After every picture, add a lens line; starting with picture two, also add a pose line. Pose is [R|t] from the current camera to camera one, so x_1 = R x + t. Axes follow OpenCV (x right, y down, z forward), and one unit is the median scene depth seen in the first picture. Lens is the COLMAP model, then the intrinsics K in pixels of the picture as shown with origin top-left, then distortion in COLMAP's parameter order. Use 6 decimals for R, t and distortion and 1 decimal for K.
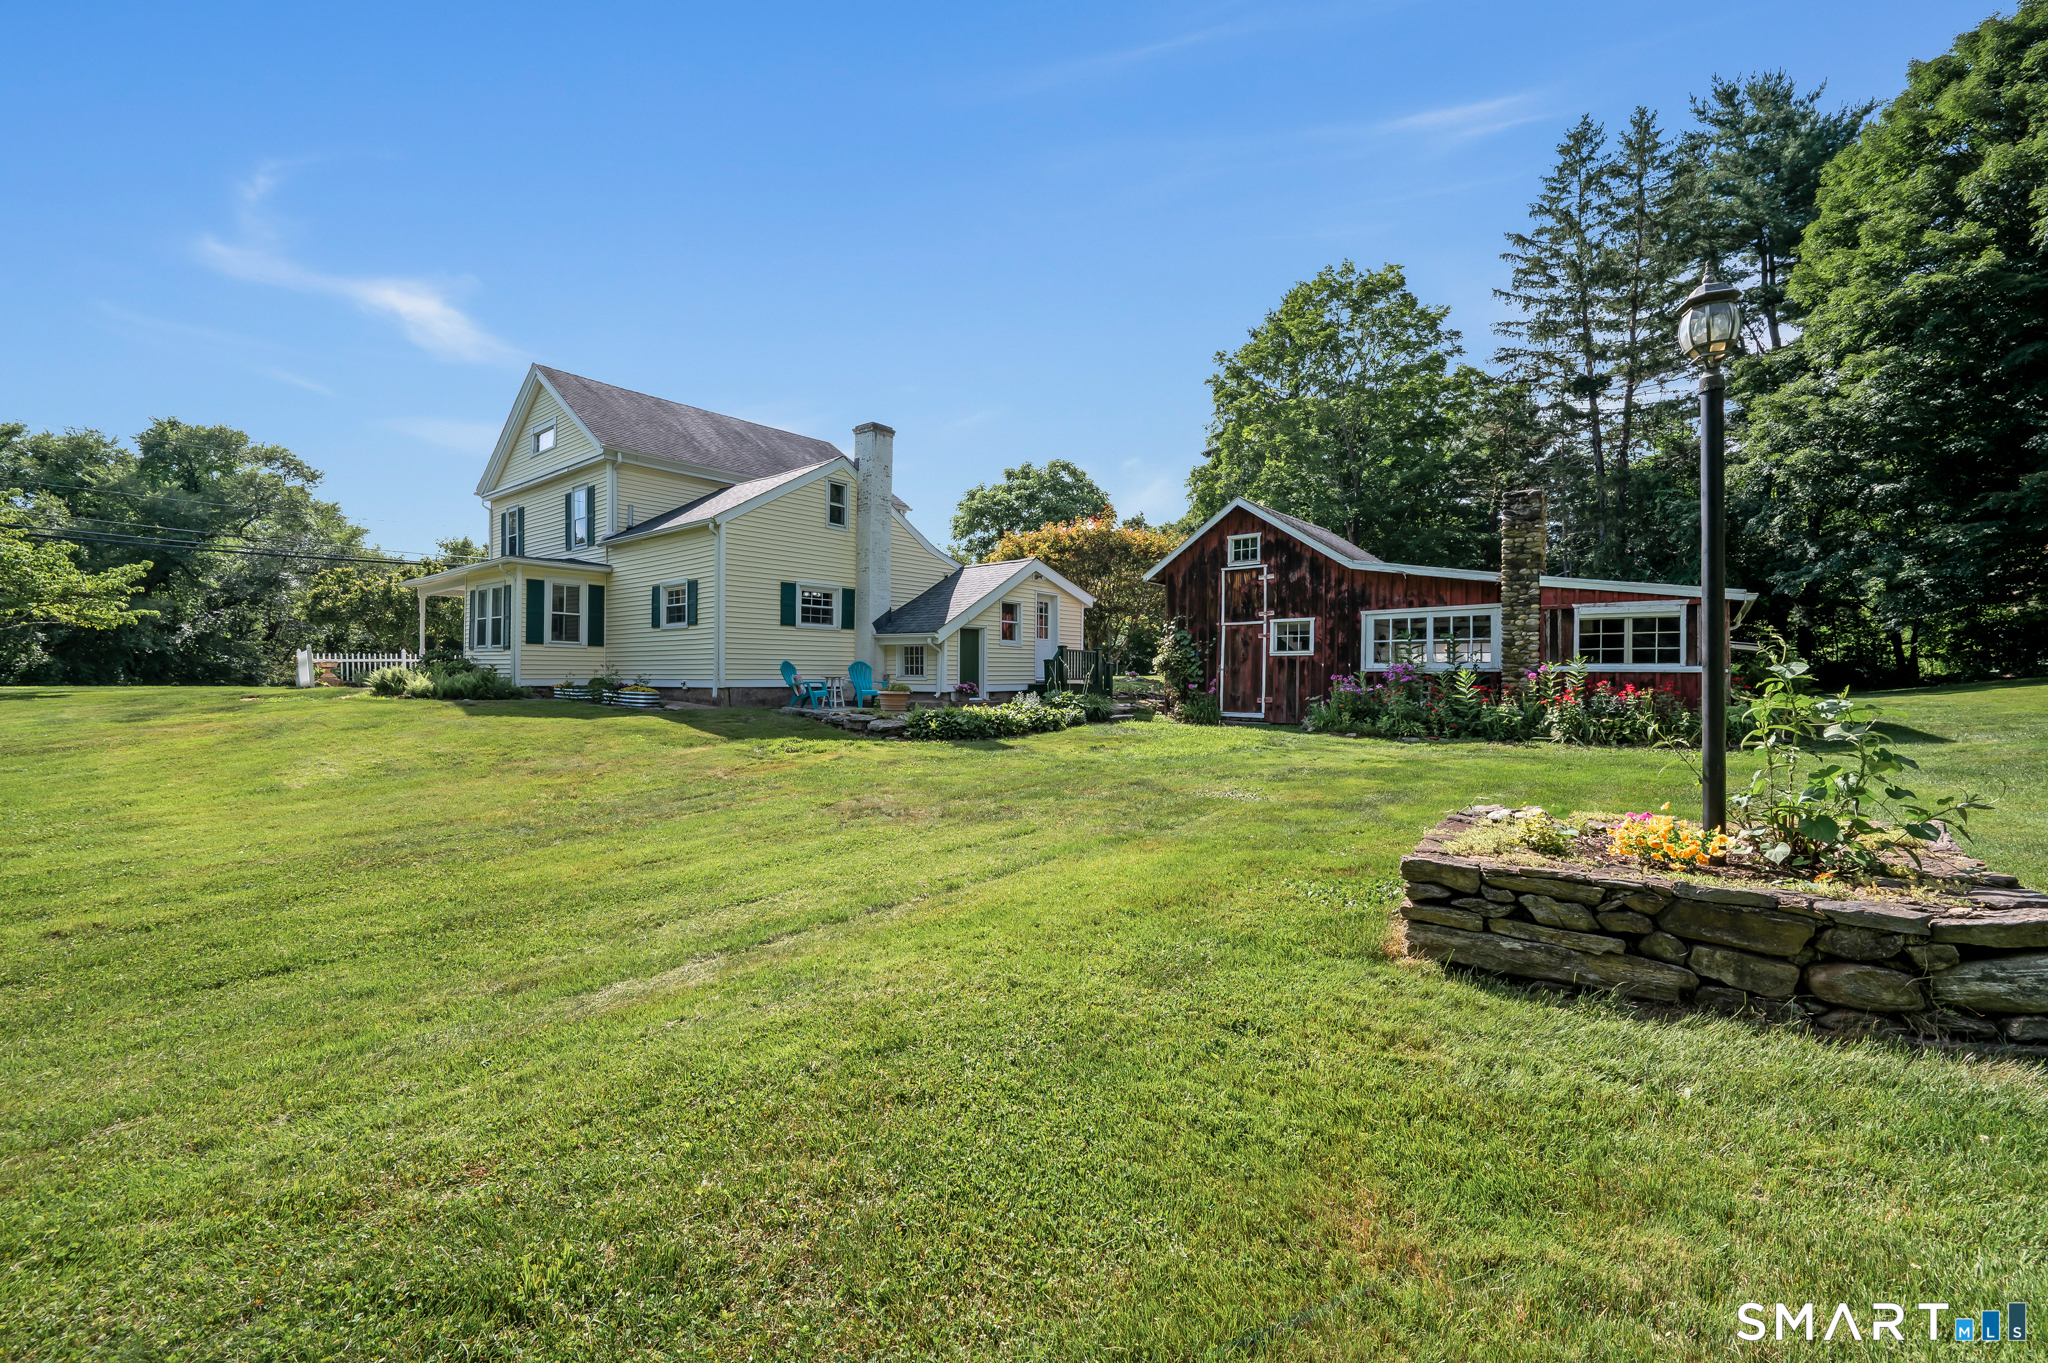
lens RADIAL K [[826.1, 0, 1028.6], [0, 826.1, 670.3], [0, 0, 1]] dist [0.002882, 0.001373]
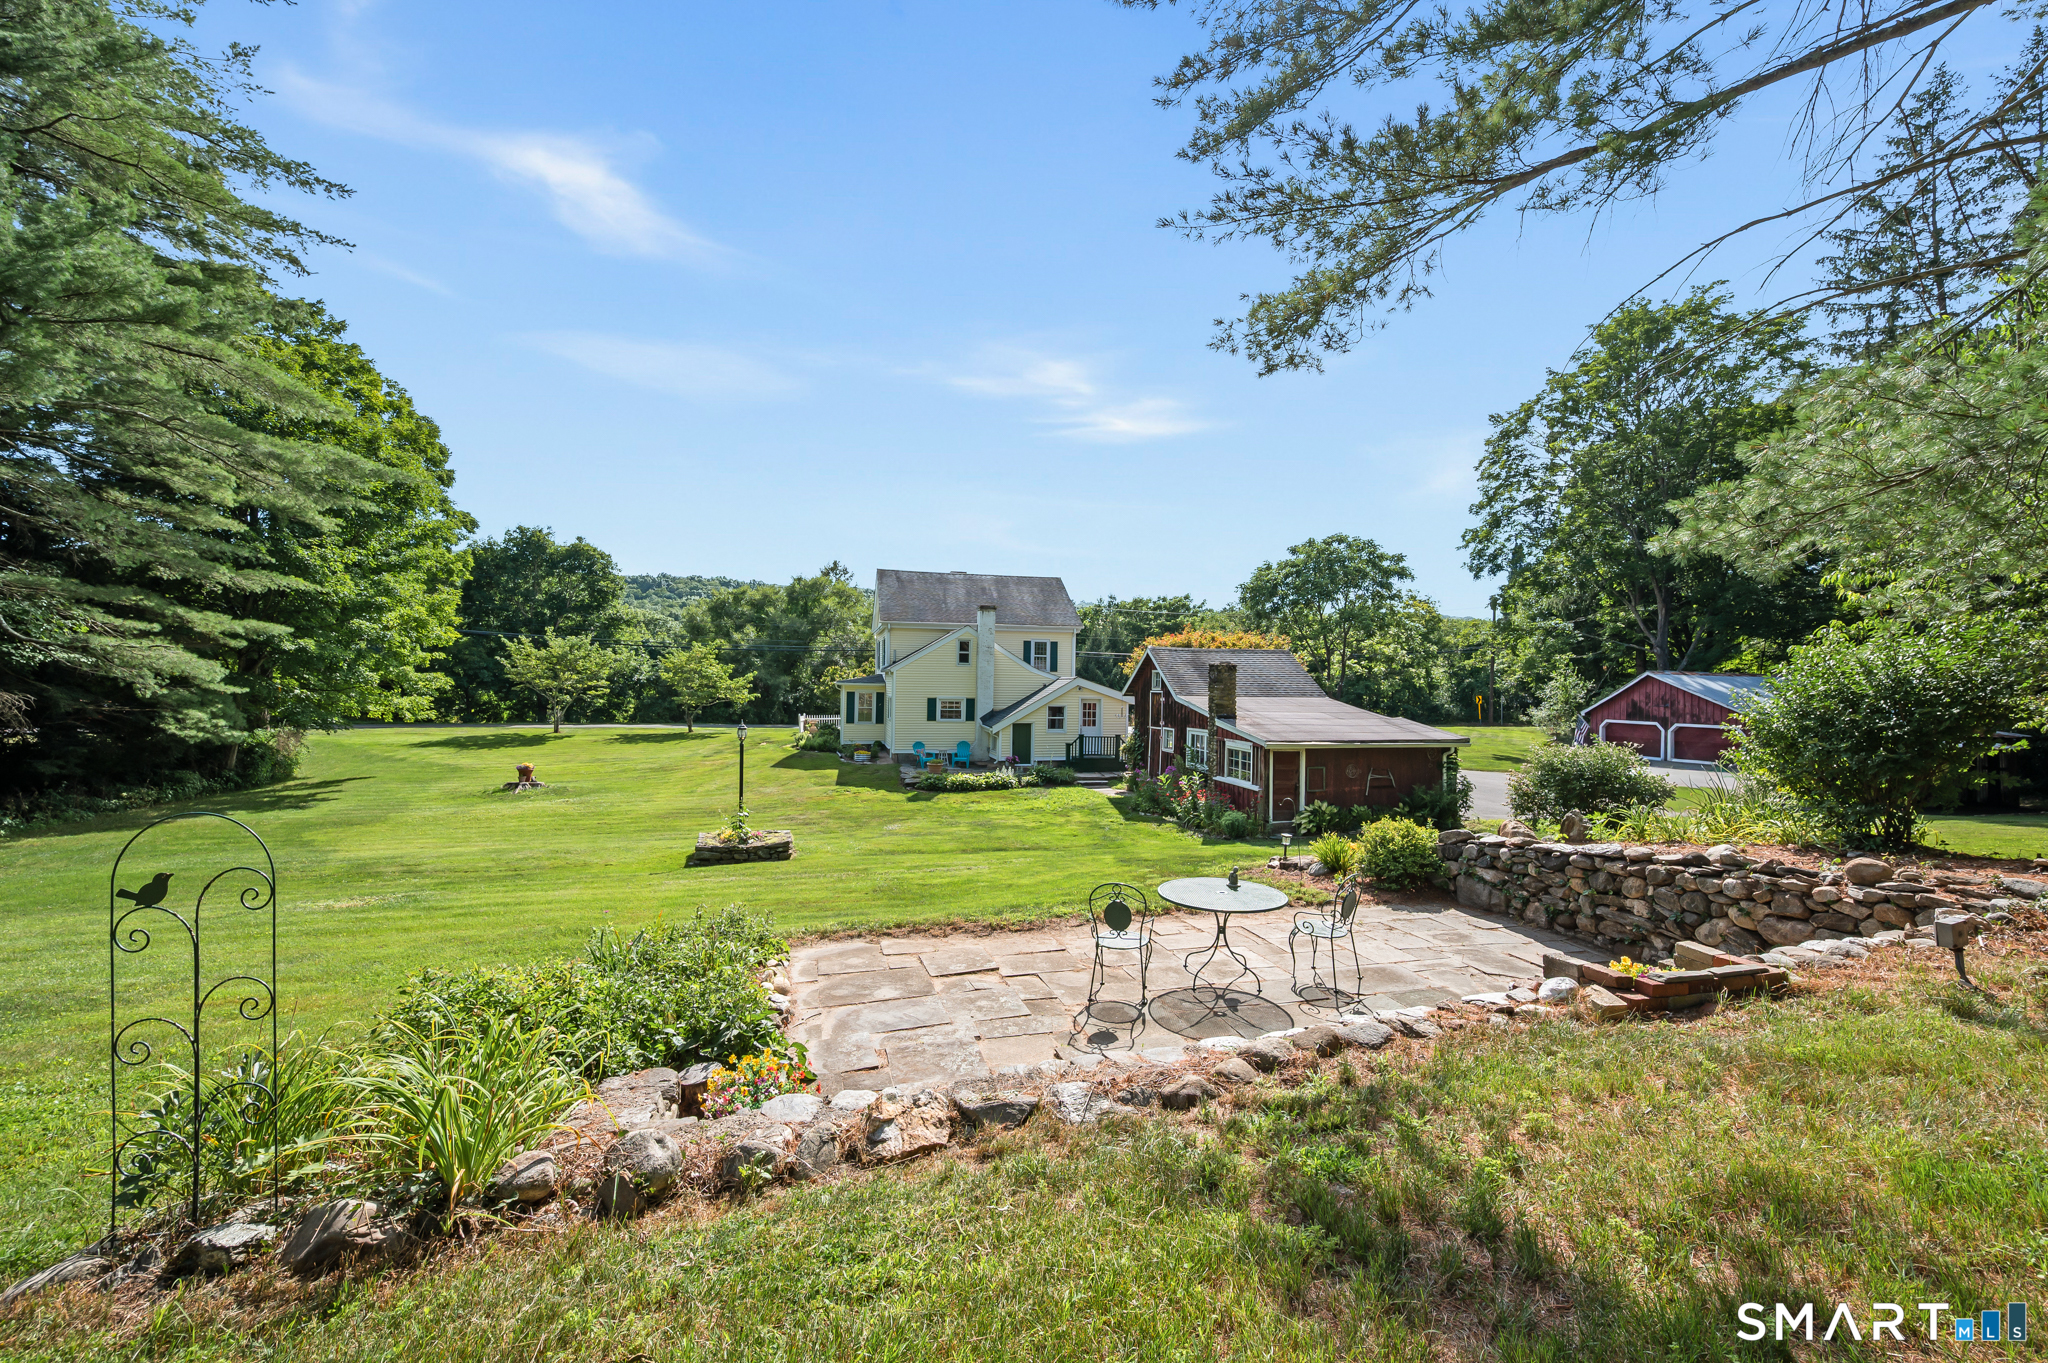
lens RADIAL K [[826.1, 0, 1025.8], [0, 826.1, 685.0], [0, 0, 1]] dist [0.002882, 0.001373]
pose [[0.802928, 0.007780, -0.596025, 0.933661], [-0.006618, 0.999970, 0.004138, -0.134165], [0.596039, 0.000622, 0.802955, -0.363760]]
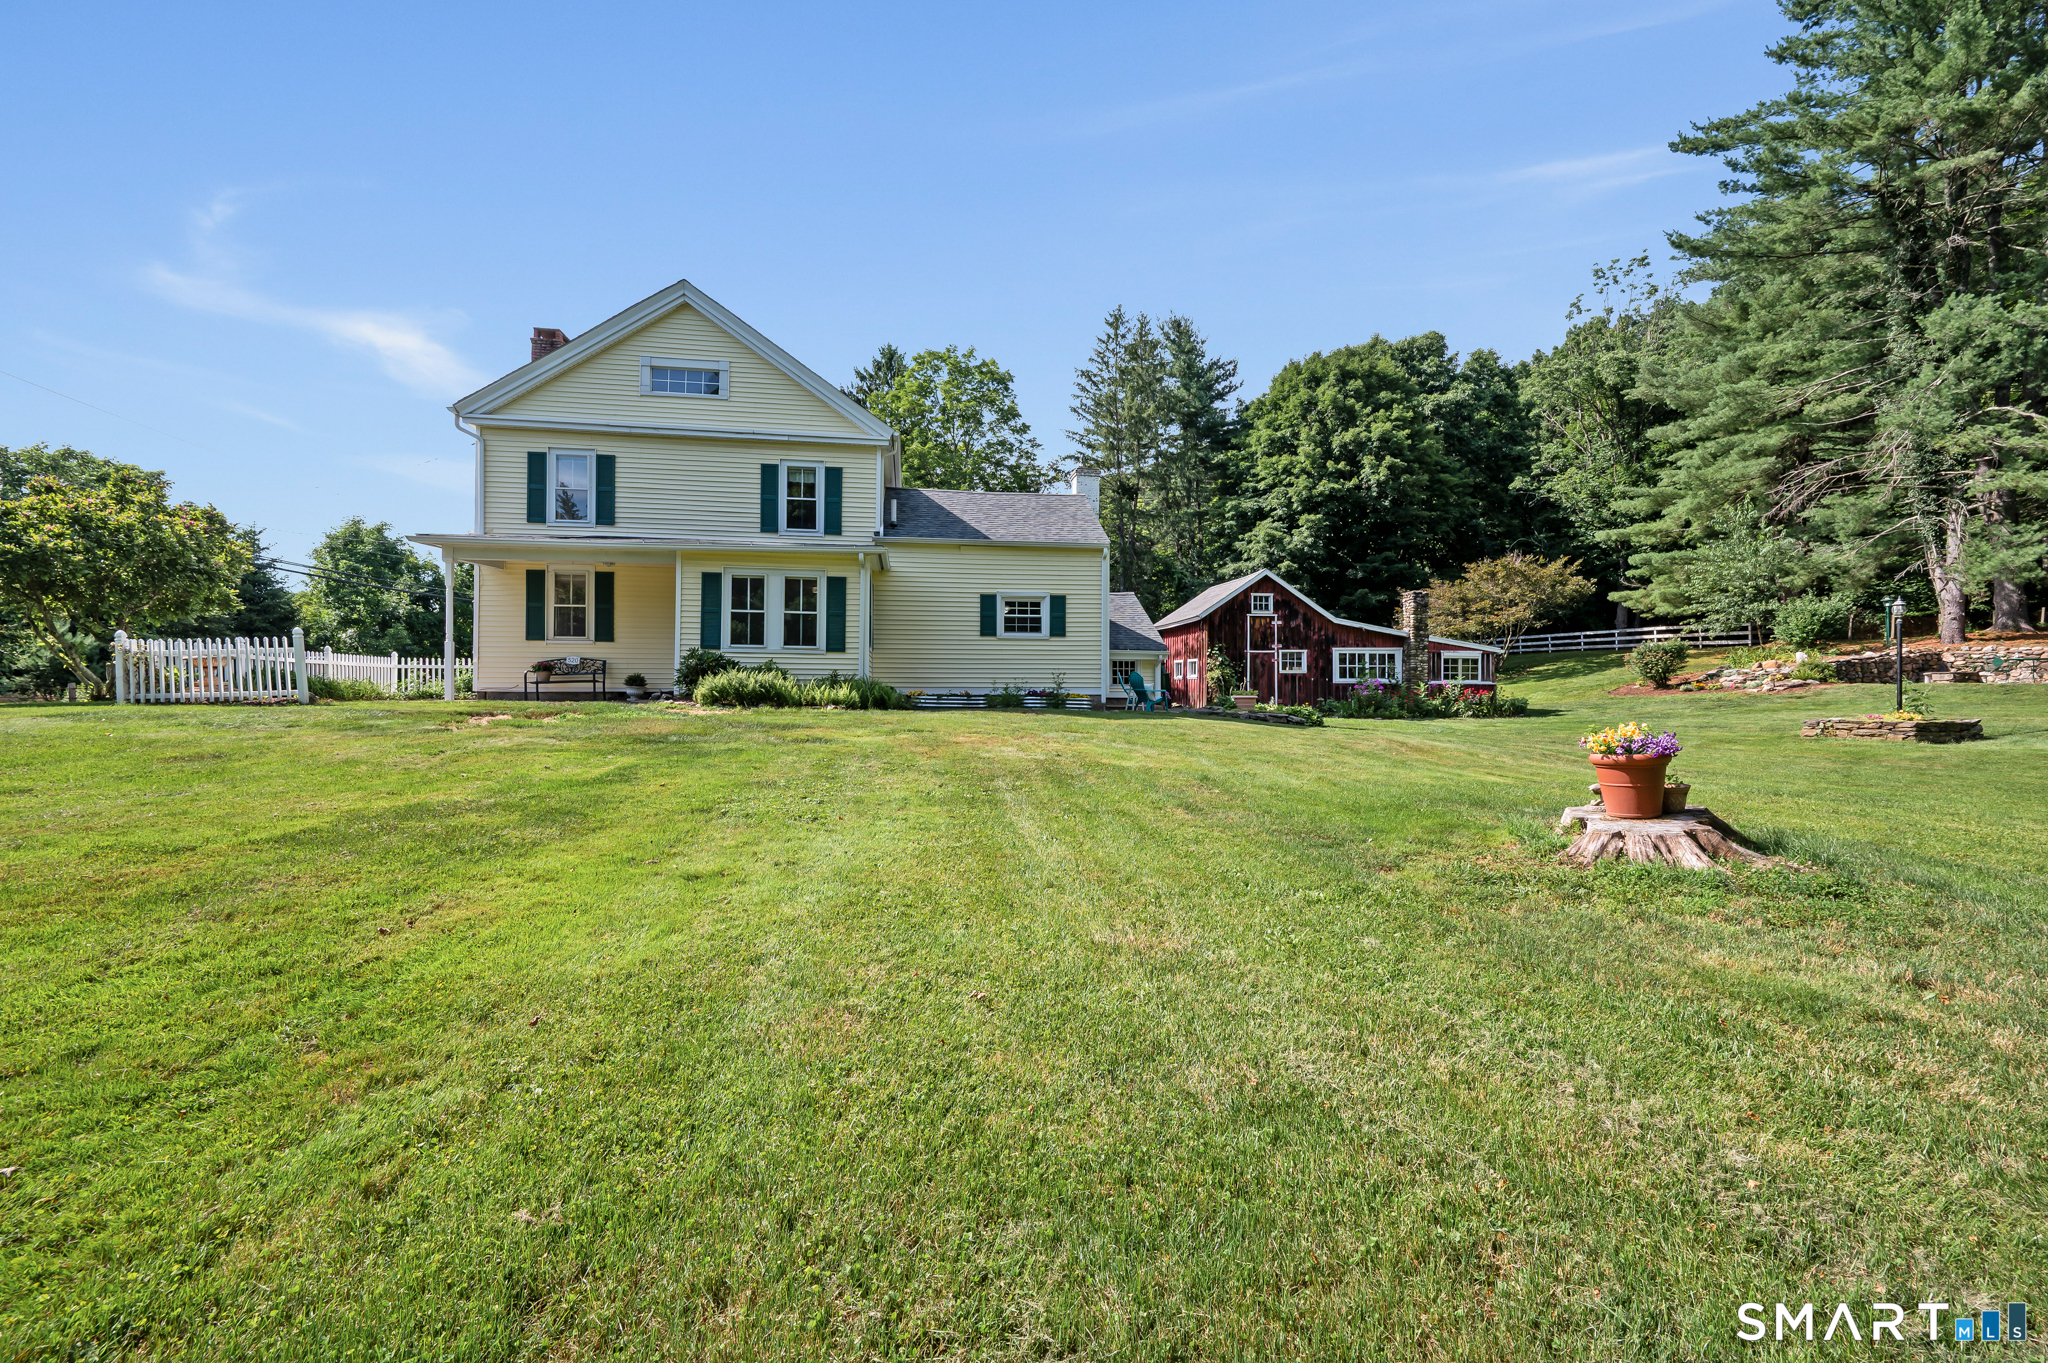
lens RADIAL K [[826.1, 0, 1029.2], [0, 826.1, 697.3], [0, 0, 1]] dist [0.002882, 0.001373]
pose [[0.671576, -0.007366, 0.740899, -1.107103], [-0.004187, 0.999897, 0.013736, 0.008666], [-0.740924, -0.012327, 0.671476, 0.274645]]
